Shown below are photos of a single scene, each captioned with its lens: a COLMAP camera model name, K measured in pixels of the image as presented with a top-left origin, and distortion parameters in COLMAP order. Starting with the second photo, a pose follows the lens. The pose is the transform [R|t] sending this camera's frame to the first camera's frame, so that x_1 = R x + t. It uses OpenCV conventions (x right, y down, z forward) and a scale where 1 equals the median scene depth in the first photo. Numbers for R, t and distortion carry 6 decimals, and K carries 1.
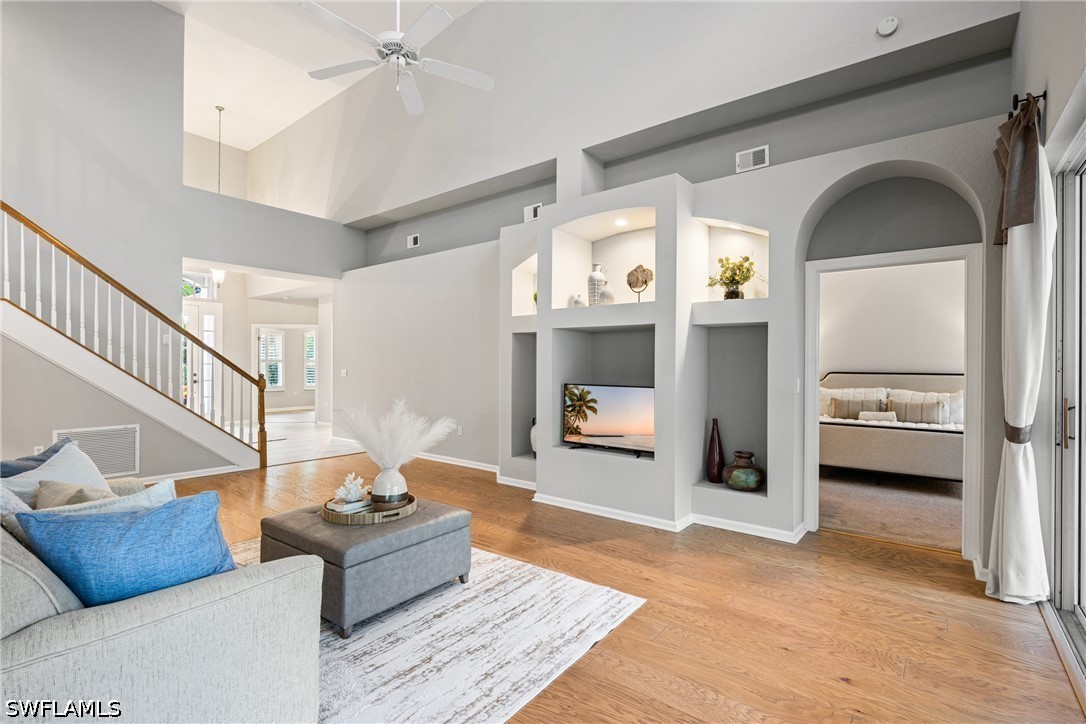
lens RADIAL K [[506.0, 0, 547.7], [0, 506.0, 363.2], [0, 0, 1]] dist [-0.005183, 0.000924]
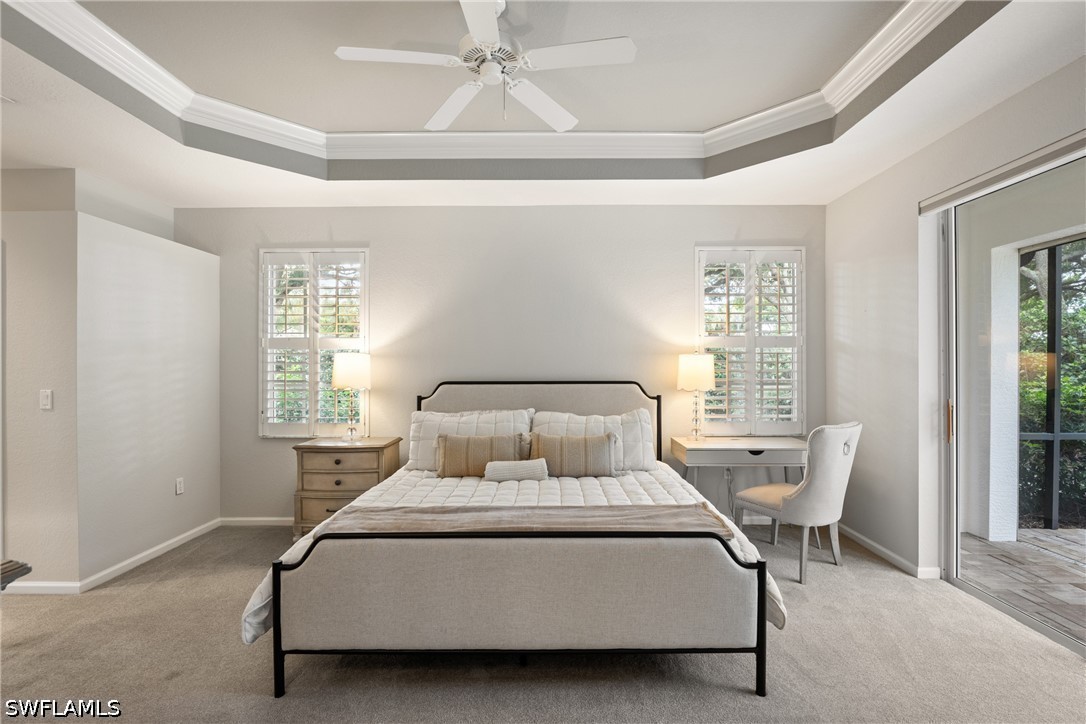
lens RADIAL K [[506.0, 0, 545.1], [0, 506.0, 363.1], [0, 0, 1]] dist [-0.005183, 0.000924]
pose [[0.795820, -0.012007, 0.605414, 0.365254], [0.011736, 0.999921, 0.004404, -0.004442], [-0.605420, 0.003600, 0.795898, 0.571407]]
